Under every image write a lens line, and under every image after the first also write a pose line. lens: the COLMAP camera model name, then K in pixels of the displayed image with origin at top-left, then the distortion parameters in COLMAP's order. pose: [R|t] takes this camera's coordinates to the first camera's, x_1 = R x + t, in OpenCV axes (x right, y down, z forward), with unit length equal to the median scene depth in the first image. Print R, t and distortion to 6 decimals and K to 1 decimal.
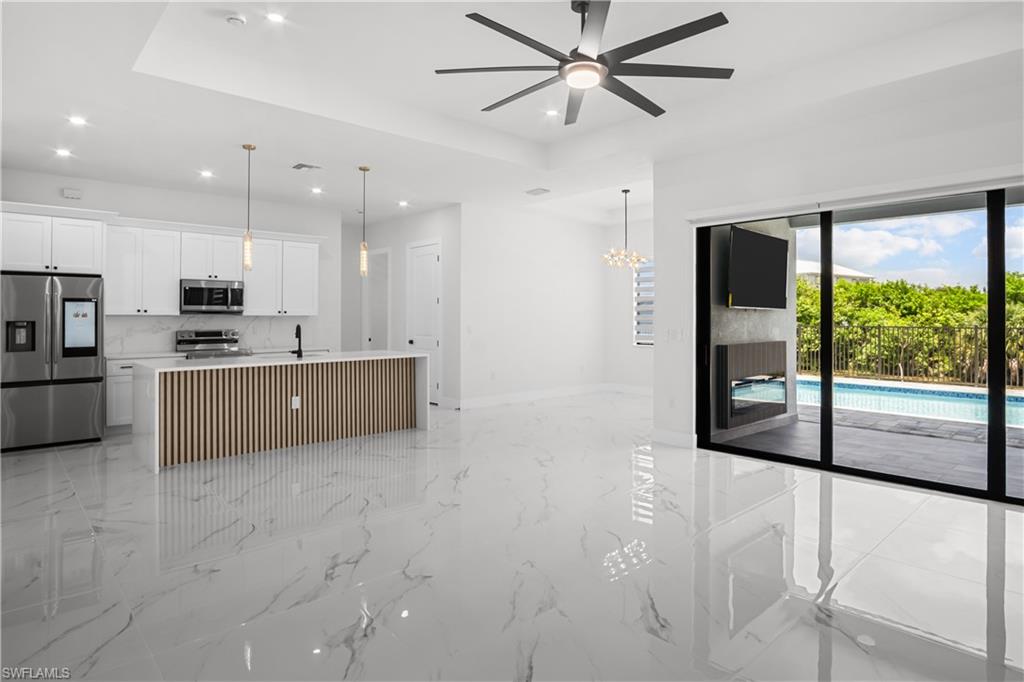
lens RADIAL K [[576.0, 0, 517.7], [0, 576.0, 309.0], [0, 0, 1]] dist [-0.014303, -0.000870]
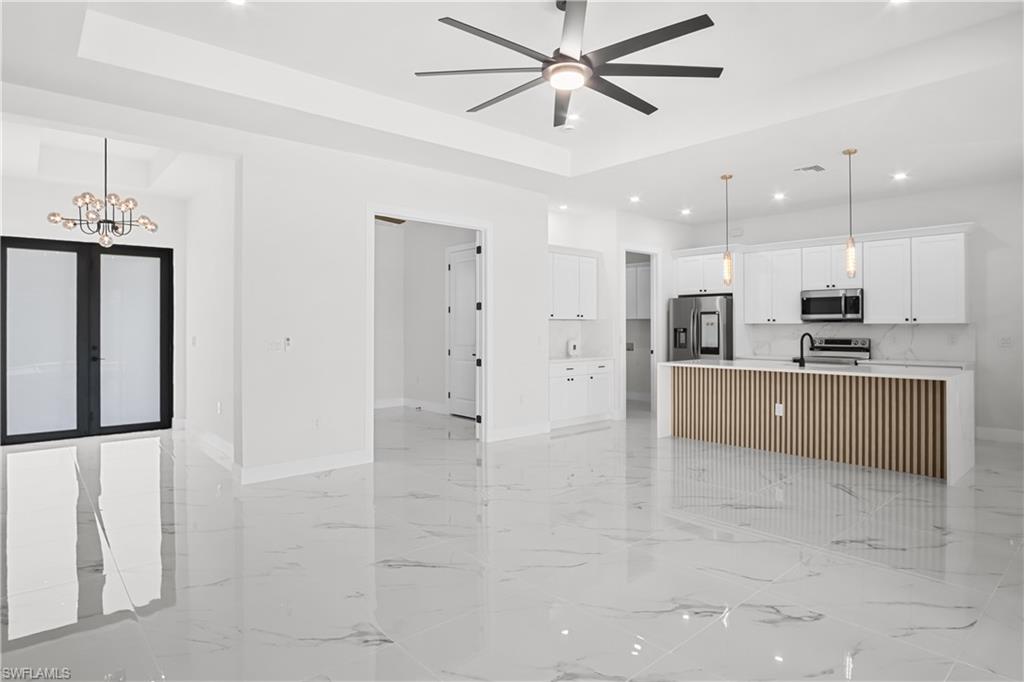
lens RADIAL K [[576.0, 0, 499.8], [0, 576.0, 326.6], [0, 0, 1]] dist [-0.014303, -0.000870]
pose [[-0.047679, 0.001506, -0.998862, 0.585185], [0.015495, 0.999880, 0.000768, 0.007010], [0.998743, -0.015441, -0.047697, 0.502708]]
